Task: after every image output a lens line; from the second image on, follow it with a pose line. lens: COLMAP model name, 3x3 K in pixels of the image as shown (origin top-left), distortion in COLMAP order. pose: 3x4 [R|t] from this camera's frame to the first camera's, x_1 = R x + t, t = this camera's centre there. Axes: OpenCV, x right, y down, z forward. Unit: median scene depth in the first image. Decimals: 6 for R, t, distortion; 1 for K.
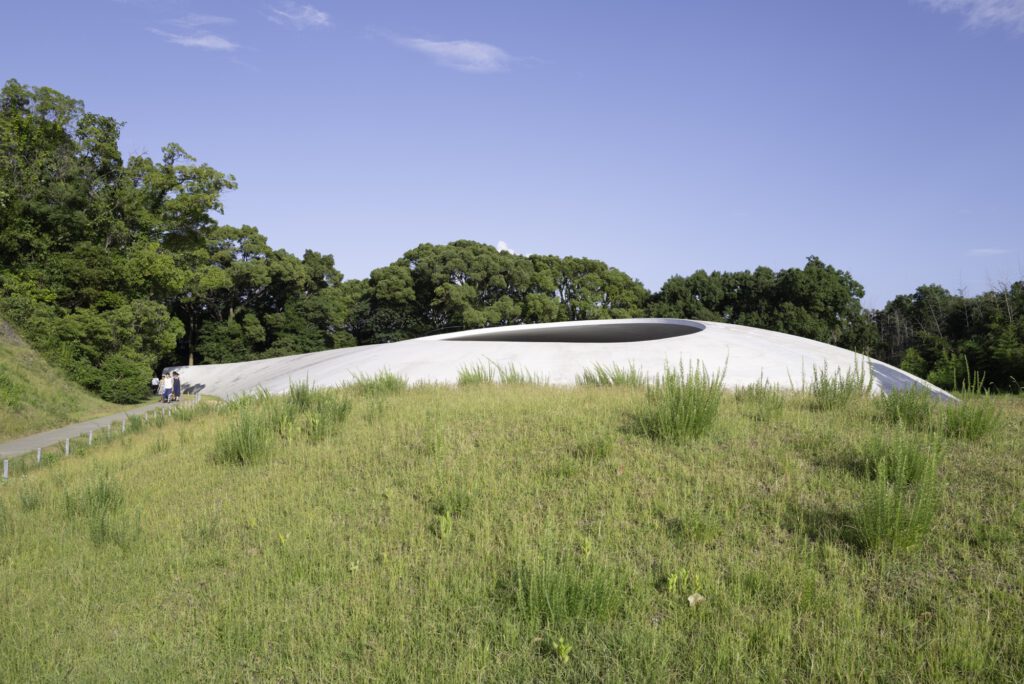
lens RADIAL K [[770.8, 0, 515.2], [0, 770.8, 328.4], [0, 0, 1]] dist [-0.037143, 0.066311]
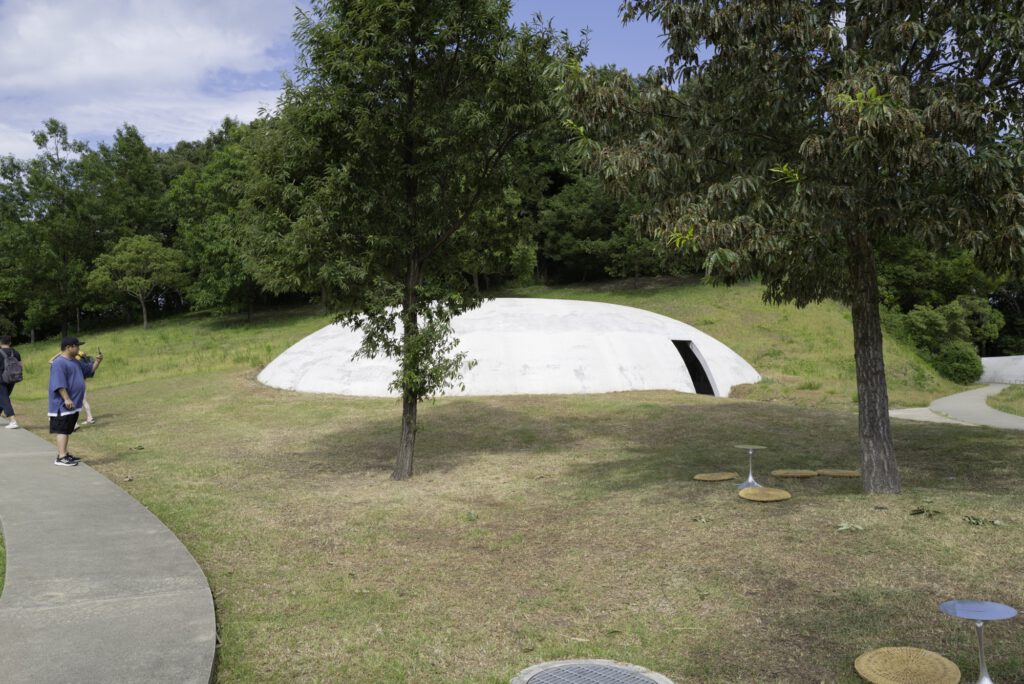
lens RADIAL K [[770.8, 0, 527.9], [0, 770.8, 347.4], [0, 0, 1]] dist [-0.037143, 0.066311]
pose [[0.629587, -0.018977, -0.776698, -0.010278], [0.038613, 0.999231, 0.006885, 0.003696], [0.775970, -0.034325, 0.629835, -0.119778]]
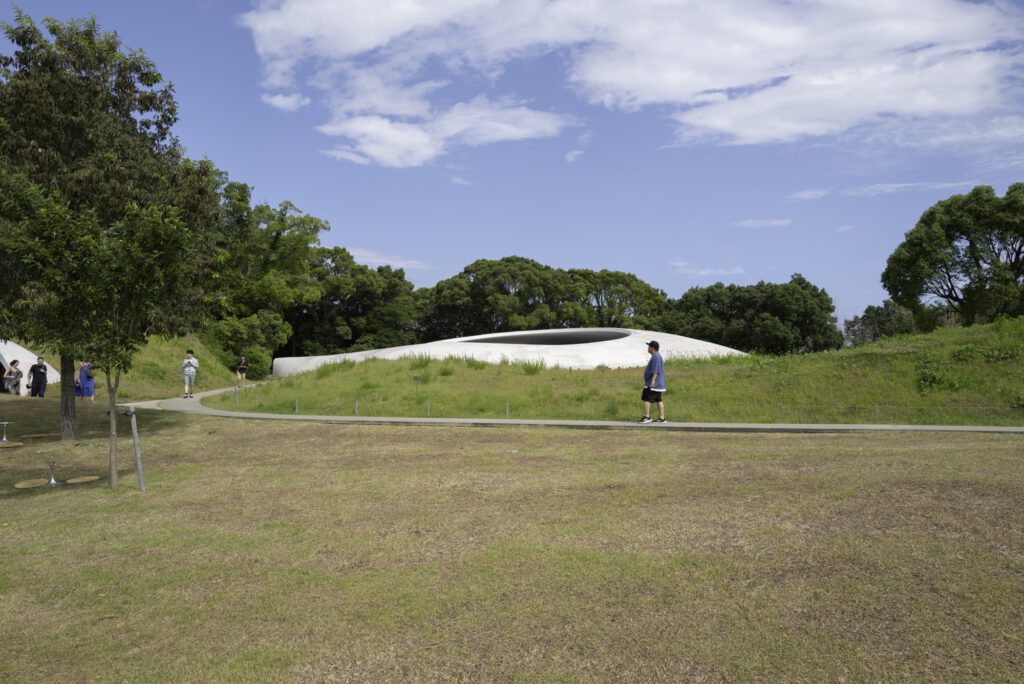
lens RADIAL K [[770.8, 0, 510.5], [0, 770.8, 333.9], [0, 0, 1]] dist [-0.037143, 0.066311]
pose [[0.992837, 0.013594, -0.118698, 0.081511], [-0.012405, 0.999865, 0.010751, -0.008053], [0.118828, -0.009201, 0.992872, -0.214693]]
